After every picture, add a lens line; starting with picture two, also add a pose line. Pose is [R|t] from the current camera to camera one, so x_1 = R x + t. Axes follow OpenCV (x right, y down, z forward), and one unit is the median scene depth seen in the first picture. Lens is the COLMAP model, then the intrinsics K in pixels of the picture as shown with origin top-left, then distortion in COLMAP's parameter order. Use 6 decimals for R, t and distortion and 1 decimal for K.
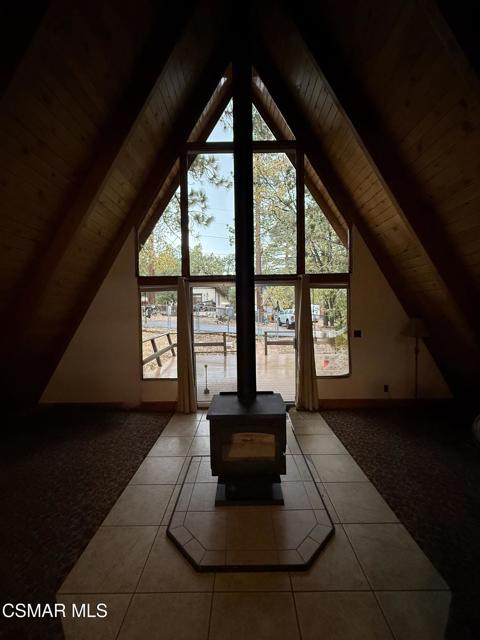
lens RADIAL K [[253.7, 0, 240.8], [0, 253.7, 317.9], [0, 0, 1]] dist [-0.000539, -0.000468]
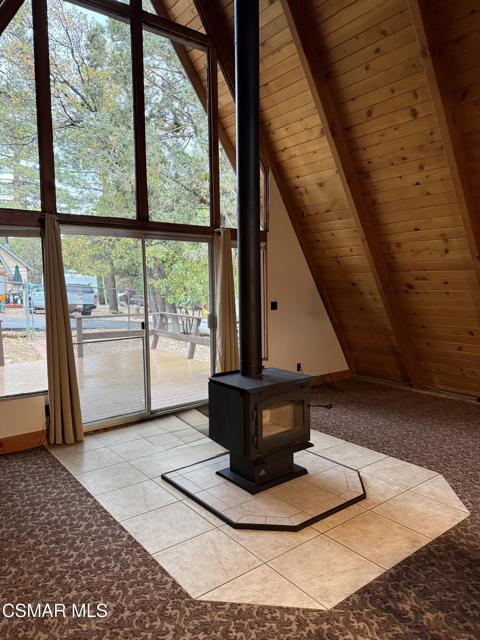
lens RADIAL K [[446.8, 0, 241.8], [0, 446.8, 321.7], [0, 0, 1]] dist [0.094608, -0.130588]
pose [[0.787402, -0.048079, 0.614562, -0.536817], [0.018467, 0.998346, 0.054443, 0.034026], [-0.616163, -0.031519, 0.786988, -0.090045]]
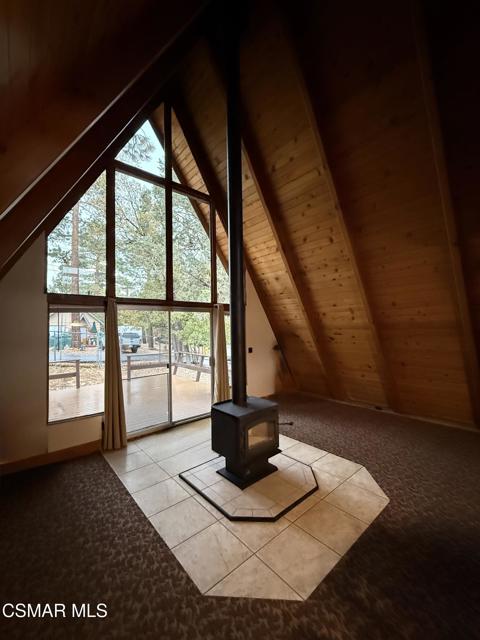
lens RADIAL K [[260.2, 0, 240.0], [0, 260.2, 320.0], [0, 0, 1]] dist [0.002202, -0.000338]
pose [[0.755342, 0.022681, 0.654938, -0.497887], [0.026920, 0.997483, -0.065591, -0.008451], [-0.654777, 0.067175, 0.752831, -0.013232]]
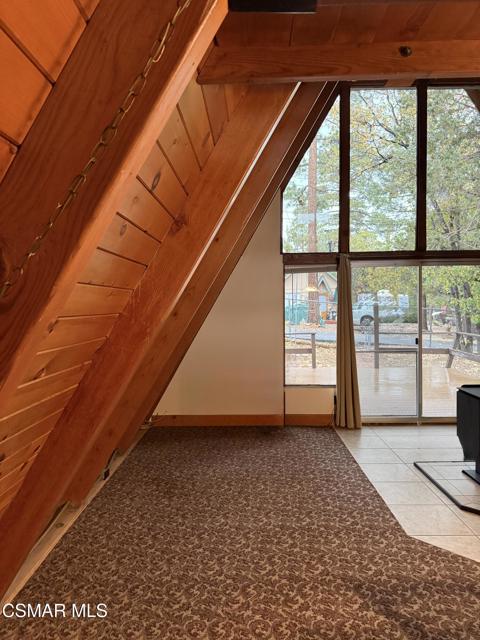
lens RADIAL K [[448.4, 0, 240.0], [0, 448.4, 320.0], [0, 0, 1]] dist [0.058438, -0.079455]
pose [[0.999894, 0.004513, -0.013819, -0.532937], [-0.004434, 0.999974, 0.005726, 0.034232], [0.013845, -0.005664, 0.999888, -0.388447]]
